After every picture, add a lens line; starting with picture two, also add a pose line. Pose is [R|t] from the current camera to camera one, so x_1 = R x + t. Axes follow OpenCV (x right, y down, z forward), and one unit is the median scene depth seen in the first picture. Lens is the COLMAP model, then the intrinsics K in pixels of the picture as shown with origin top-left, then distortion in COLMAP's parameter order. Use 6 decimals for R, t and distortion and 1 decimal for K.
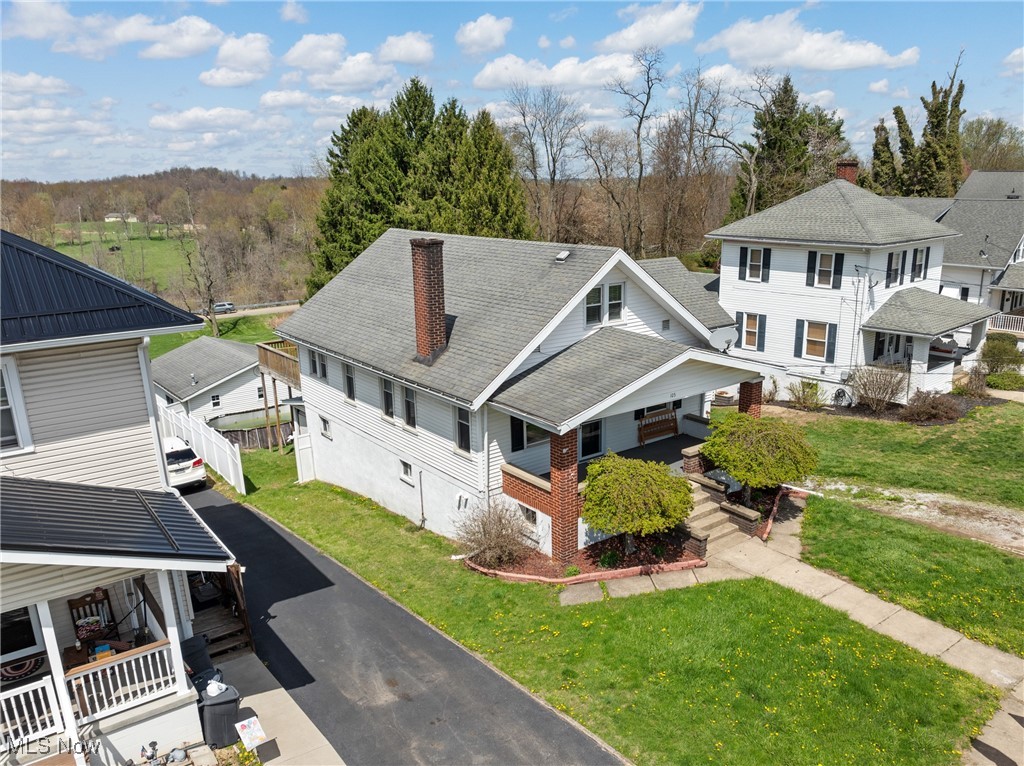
lens RADIAL K [[803.6, 0, 574.9], [0, 803.6, 419.4], [0, 0, 1]] dist [-0.032235, -0.005890]
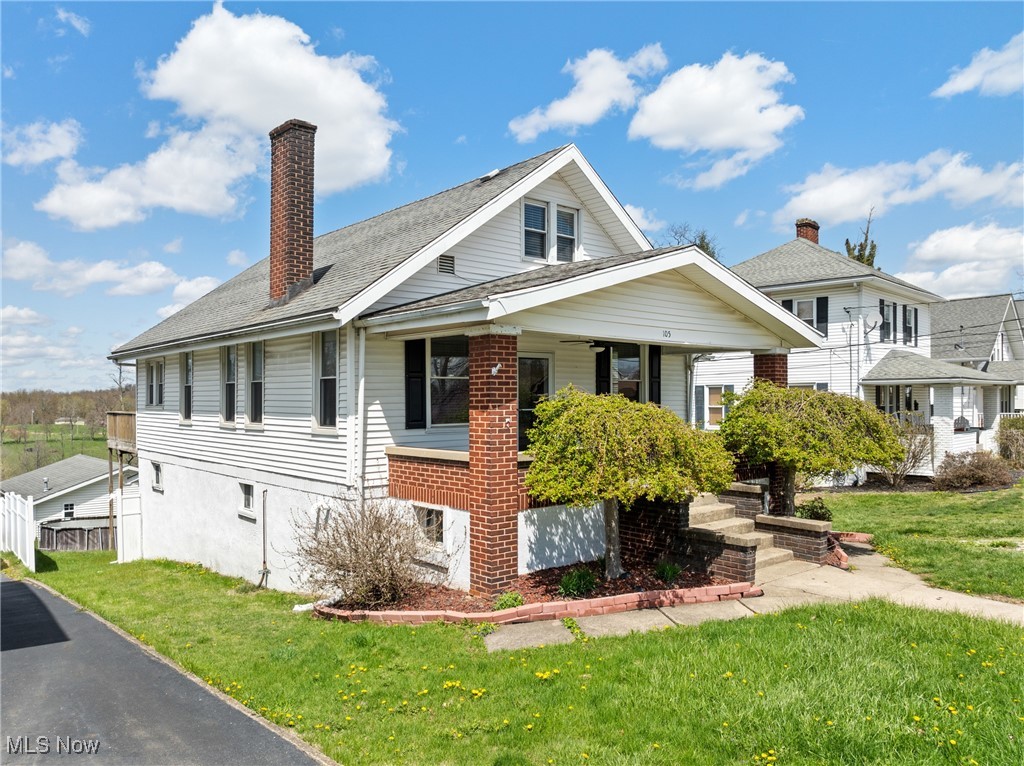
lens RADIAL K [[762.9, 0, 489.3], [0, 762.9, 398.3], [0, 0, 1]] dist [-0.040270, -0.002119]
pose [[0.999986, 0.002206, -0.004824, -0.012512], [-0.003502, 0.957678, -0.287820, 0.185601], [0.003985, 0.287833, 0.957672, 0.443736]]
